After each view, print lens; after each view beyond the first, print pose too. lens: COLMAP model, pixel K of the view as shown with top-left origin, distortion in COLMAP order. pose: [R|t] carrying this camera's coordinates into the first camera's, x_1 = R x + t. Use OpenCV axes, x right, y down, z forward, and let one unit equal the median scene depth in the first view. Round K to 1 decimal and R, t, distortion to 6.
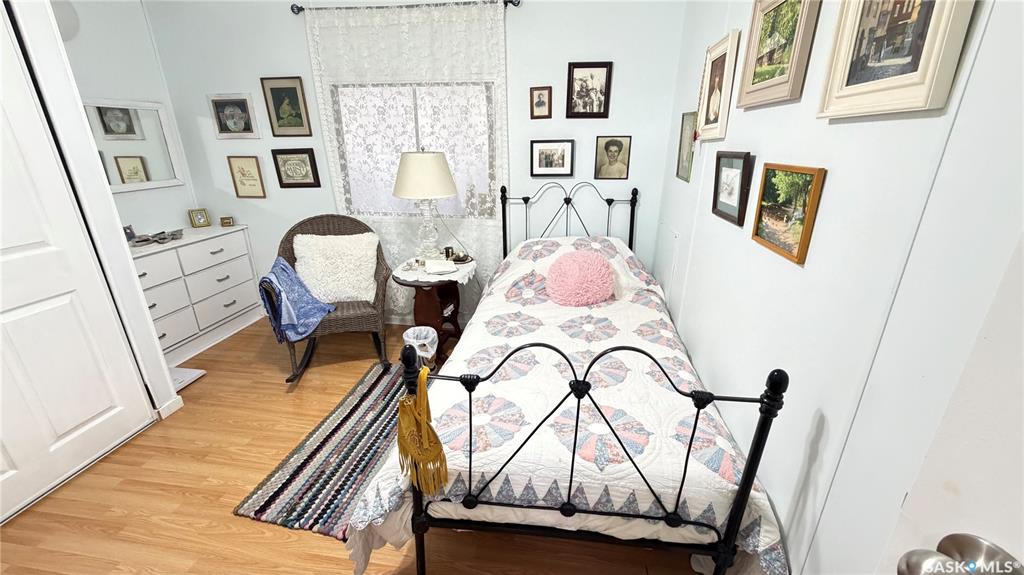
lens RADIAL K [[405.9, 0, 512.2], [0, 405.9, 285.7], [0, 0, 1]] dist [0.000075, 0.000191]
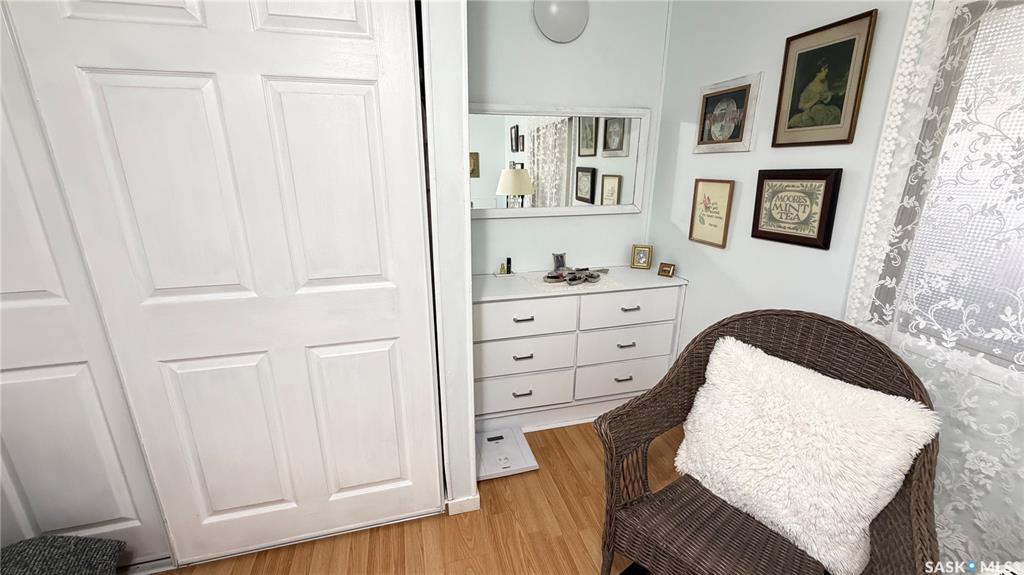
lens RADIAL K [[405.9, 0, 510.4], [0, 405.9, 285.8], [0, 0, 1]] dist [0.000075, 0.000191]
pose [[0.392339, 0.267925, -0.879936, -0.195435], [-0.313307, 0.938359, 0.146019, -0.161597], [0.864817, 0.218401, 0.452097, 0.490431]]
